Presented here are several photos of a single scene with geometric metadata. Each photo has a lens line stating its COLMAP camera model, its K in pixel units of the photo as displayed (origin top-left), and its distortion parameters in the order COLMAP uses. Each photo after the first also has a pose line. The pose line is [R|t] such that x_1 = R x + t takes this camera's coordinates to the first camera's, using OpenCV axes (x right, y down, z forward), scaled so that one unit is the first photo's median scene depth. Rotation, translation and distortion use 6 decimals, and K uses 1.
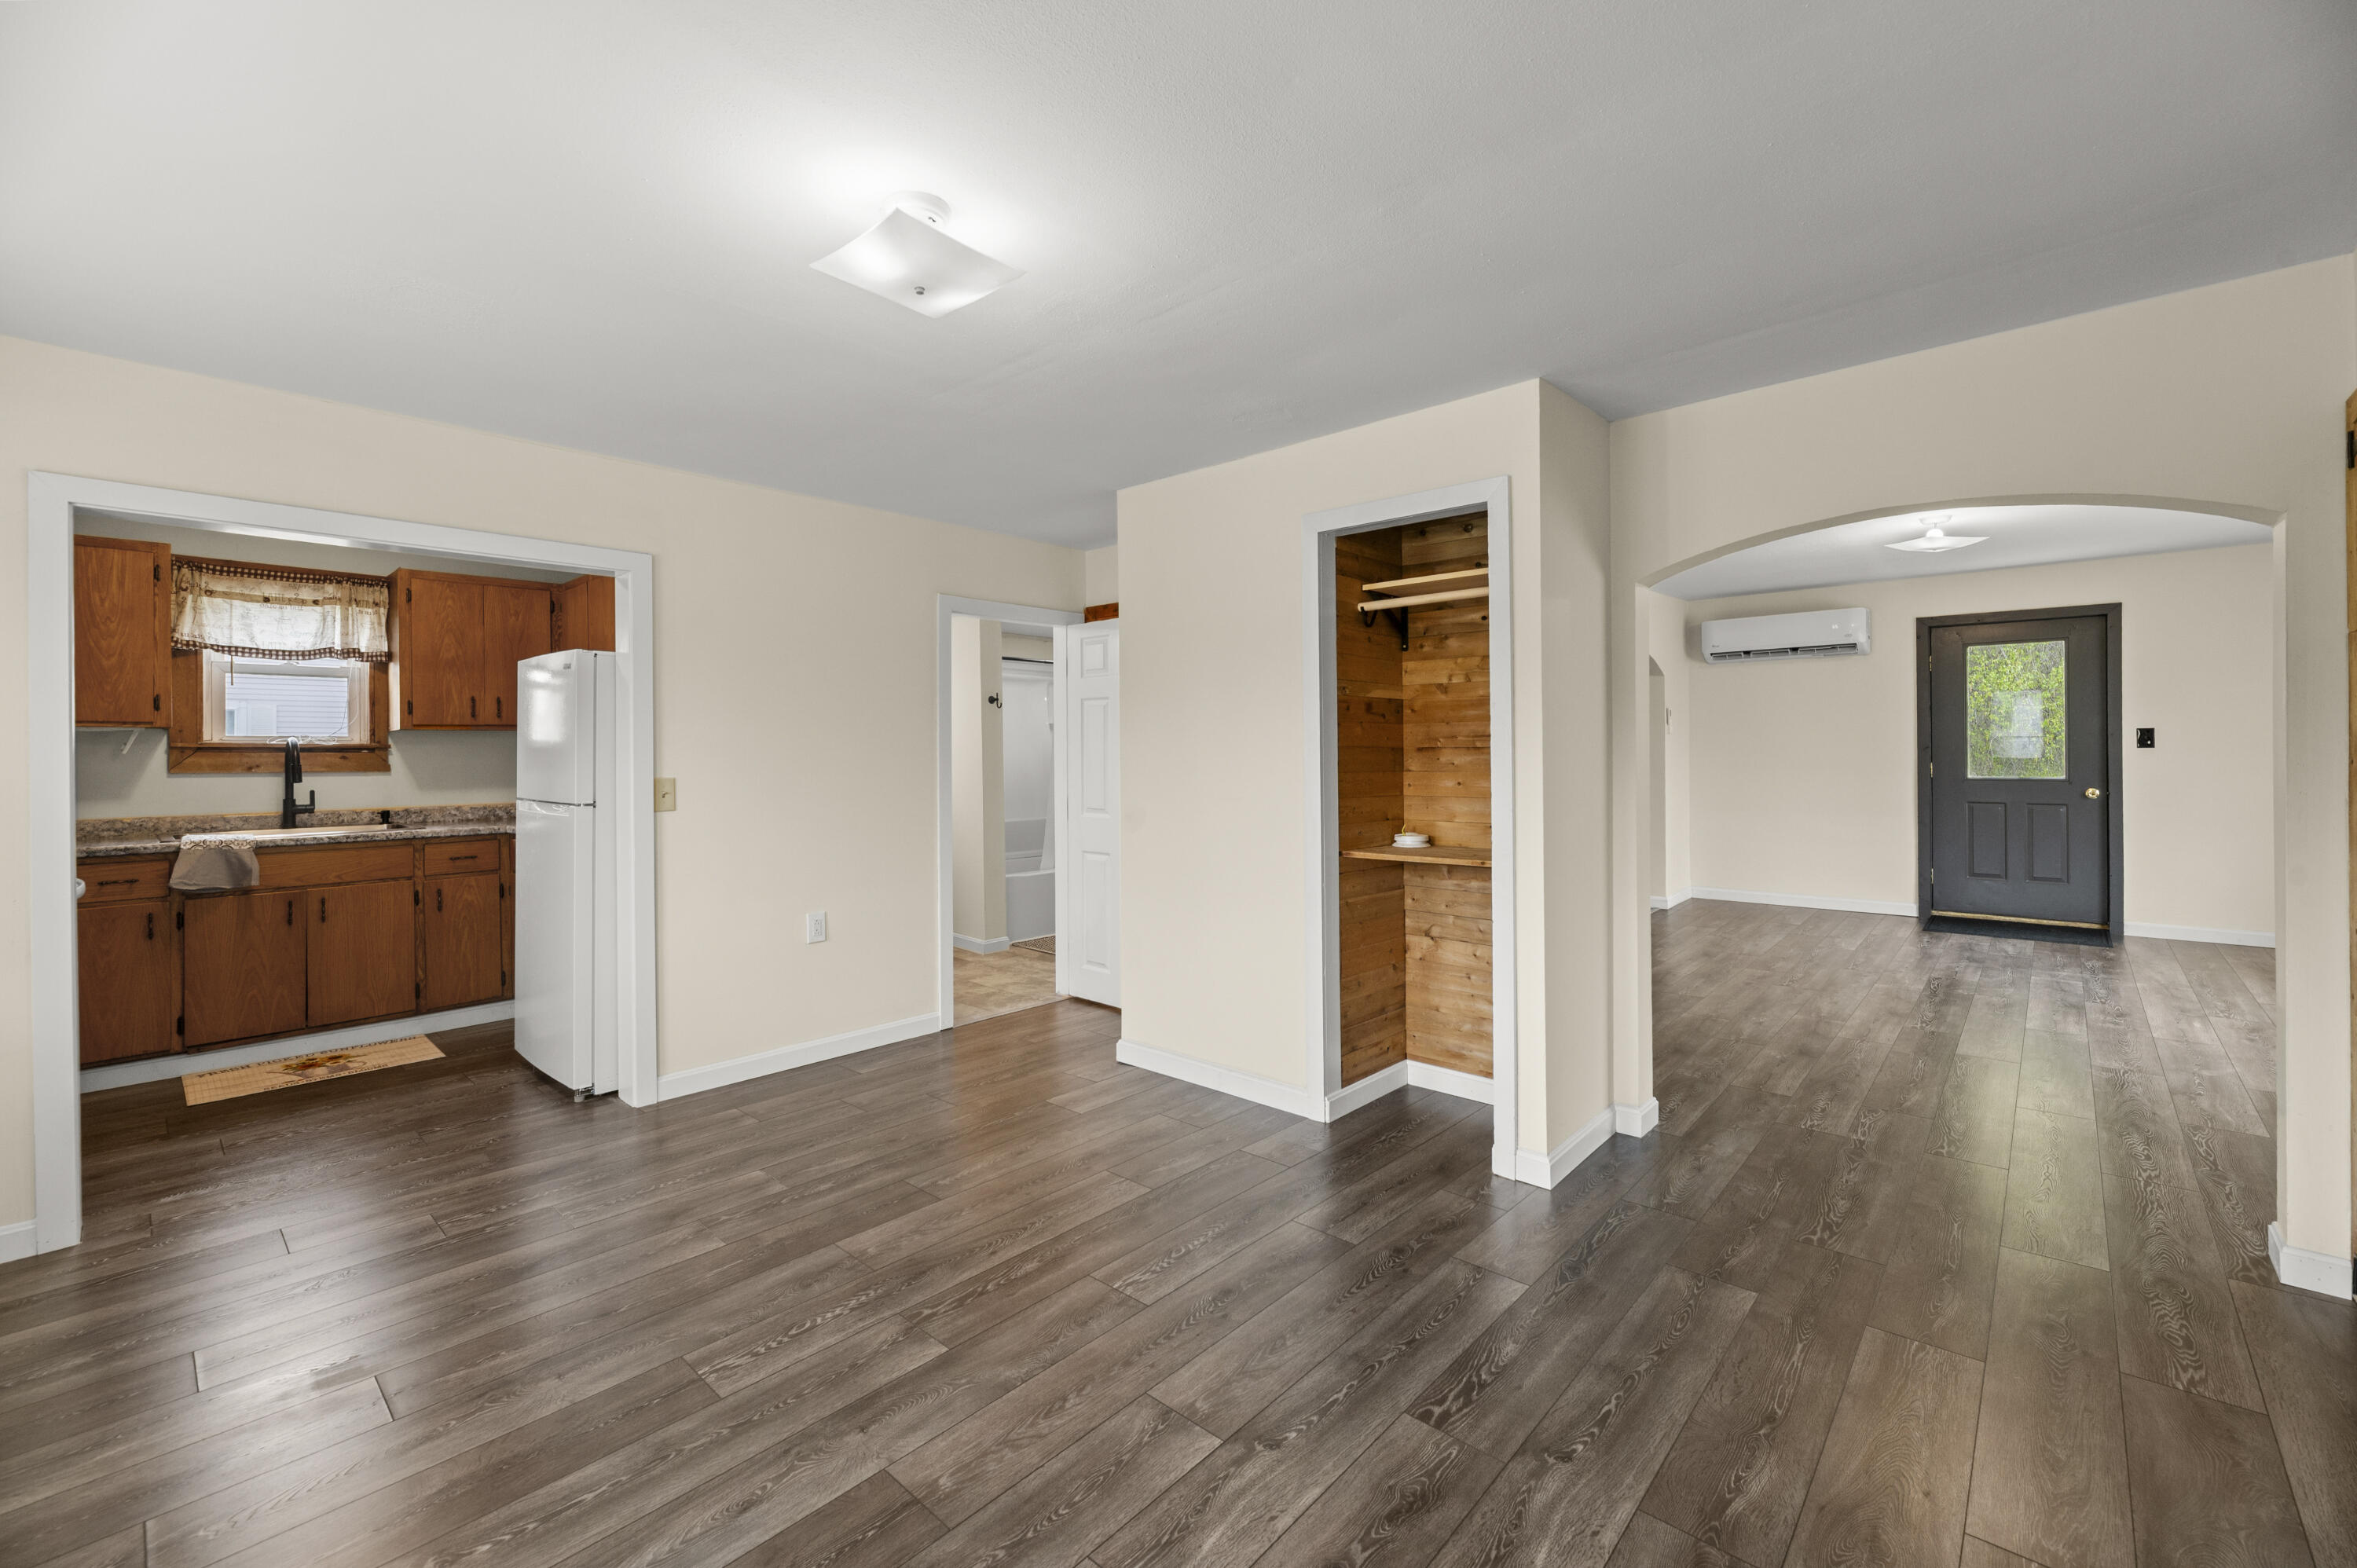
lens RADIAL K [[963.5, 0, 1195.1], [0, 963.5, 759.4], [0, 0, 1]] dist [0.000546, 0.000625]
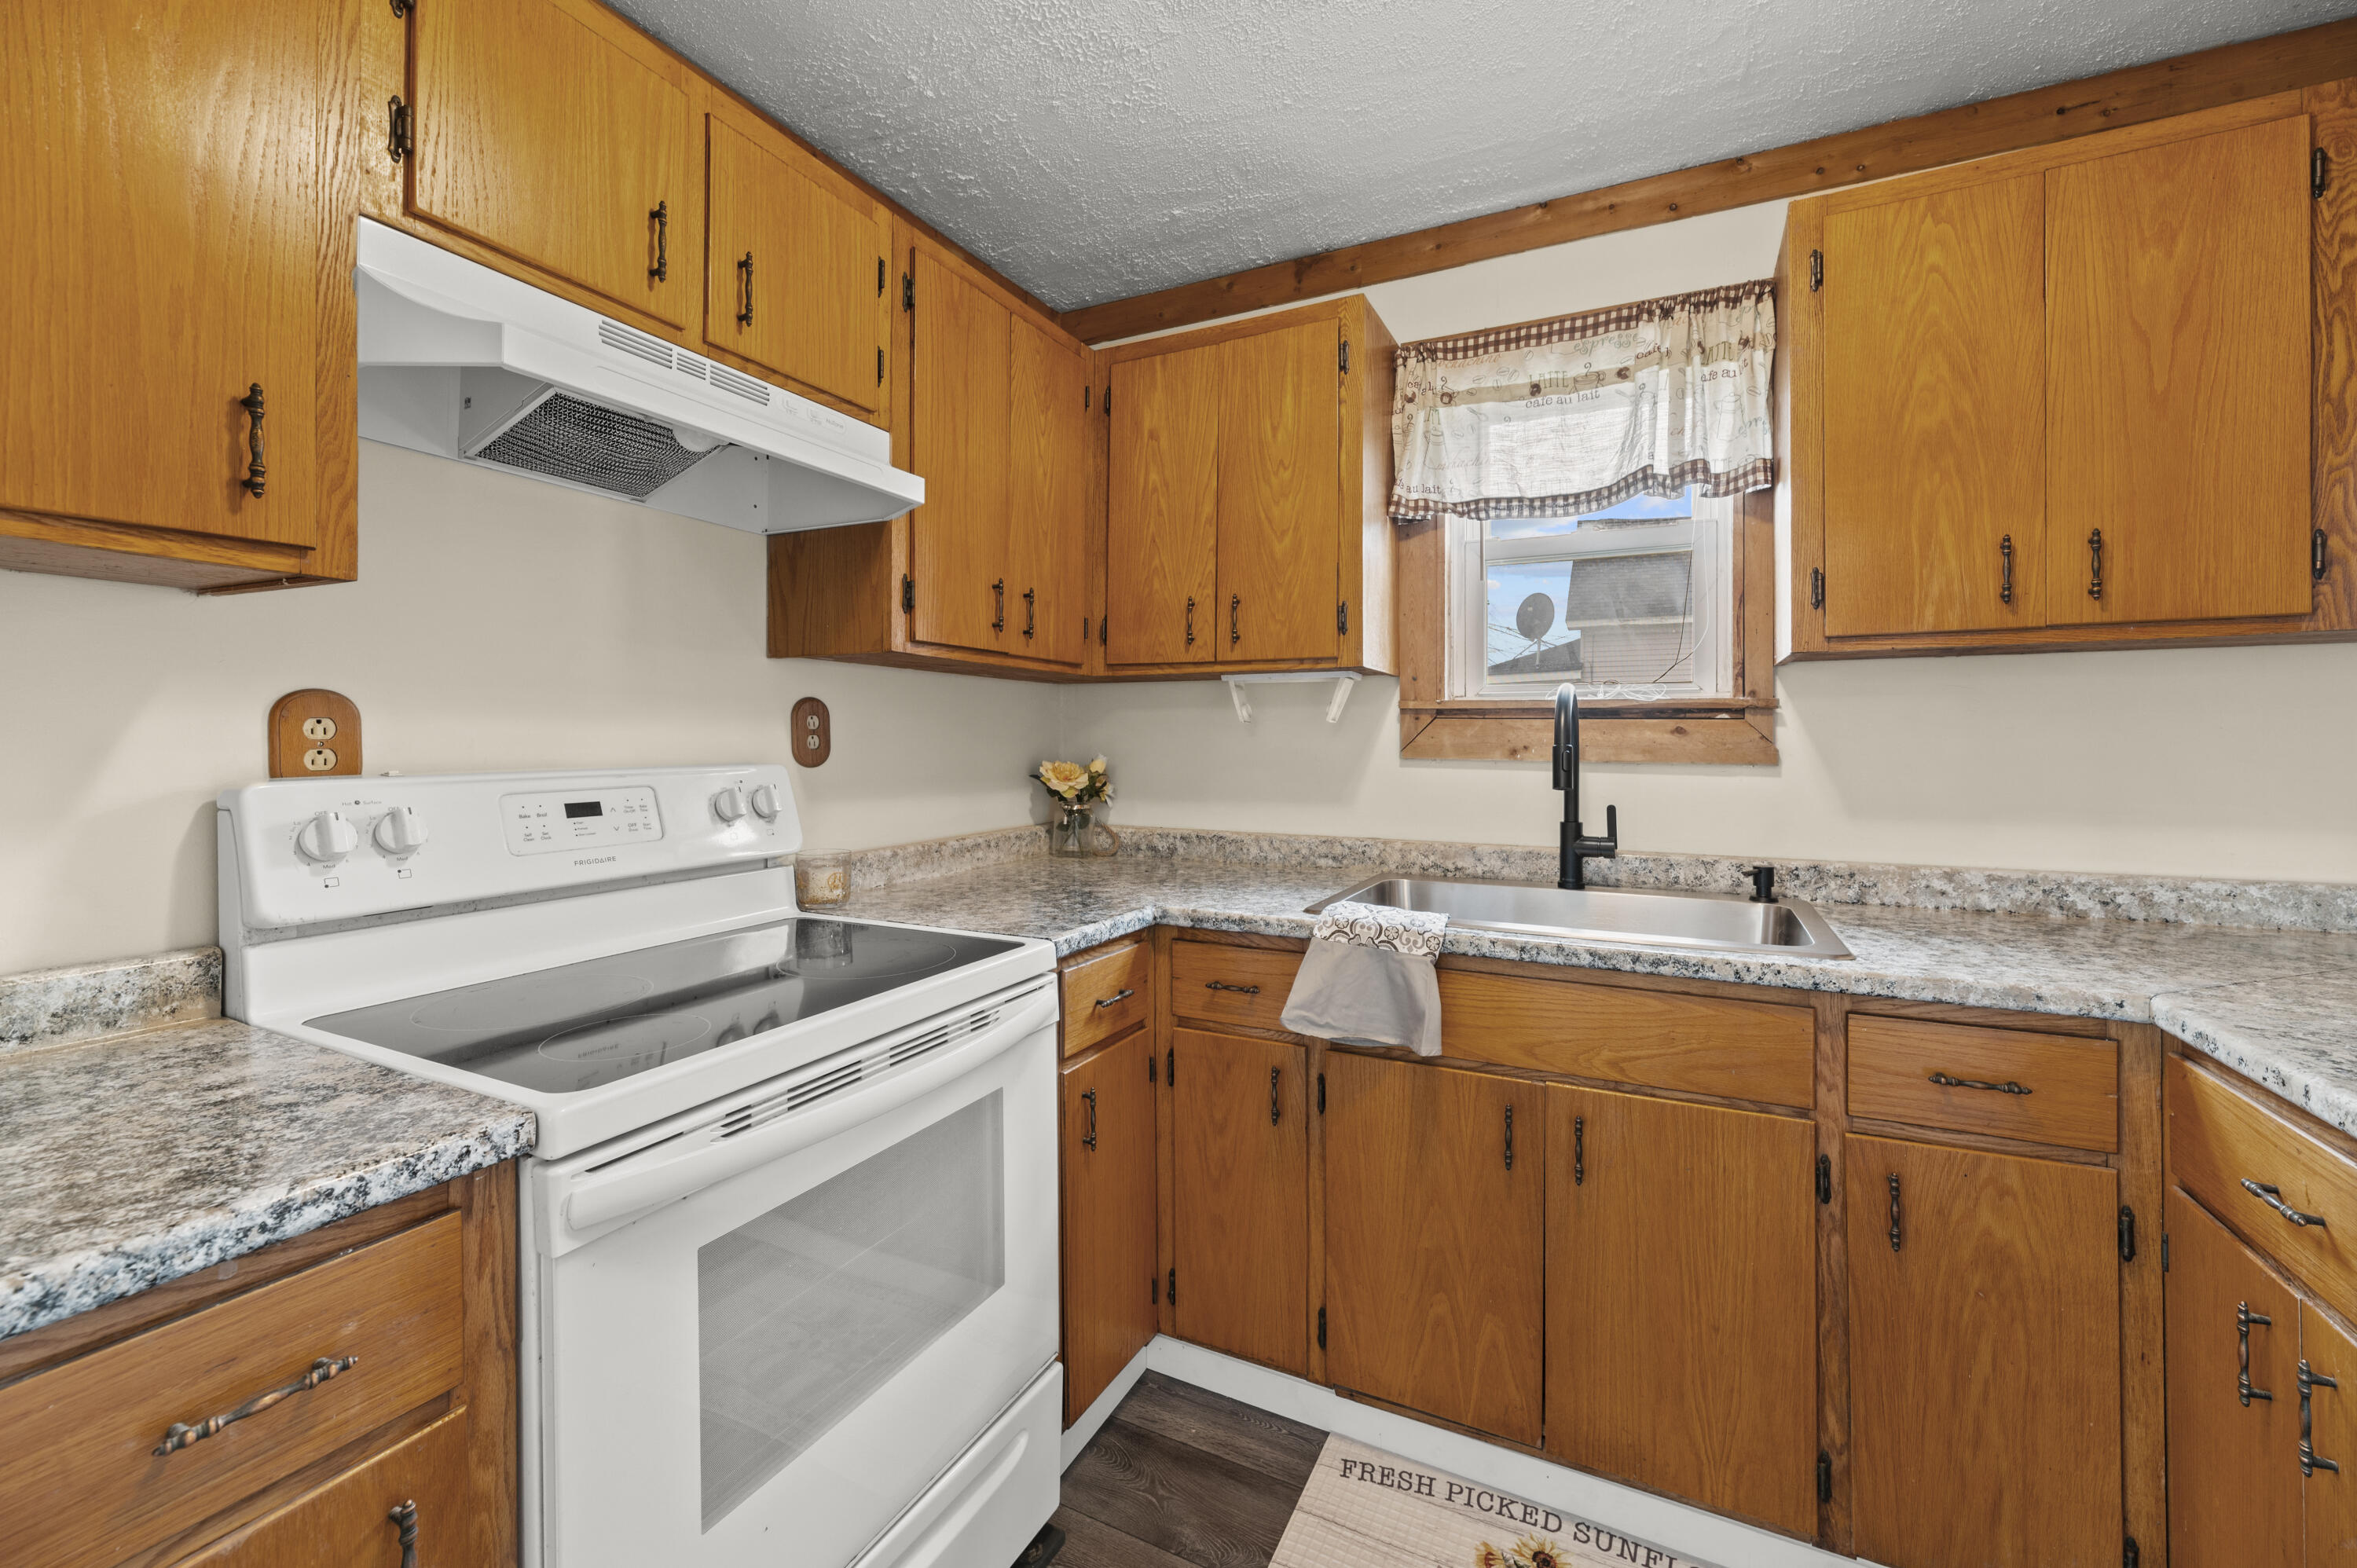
lens RADIAL K [[963.5, 0, 1174.7], [0, 963.5, 728.0], [0, 0, 1]] dist [0.000546, 0.000625]
pose [[0.251839, -0.001028, -0.967769, -0.546114], [-0.008874, 0.999955, -0.003371, 0.000342], [0.967729, 0.009437, 0.251818, 0.701451]]
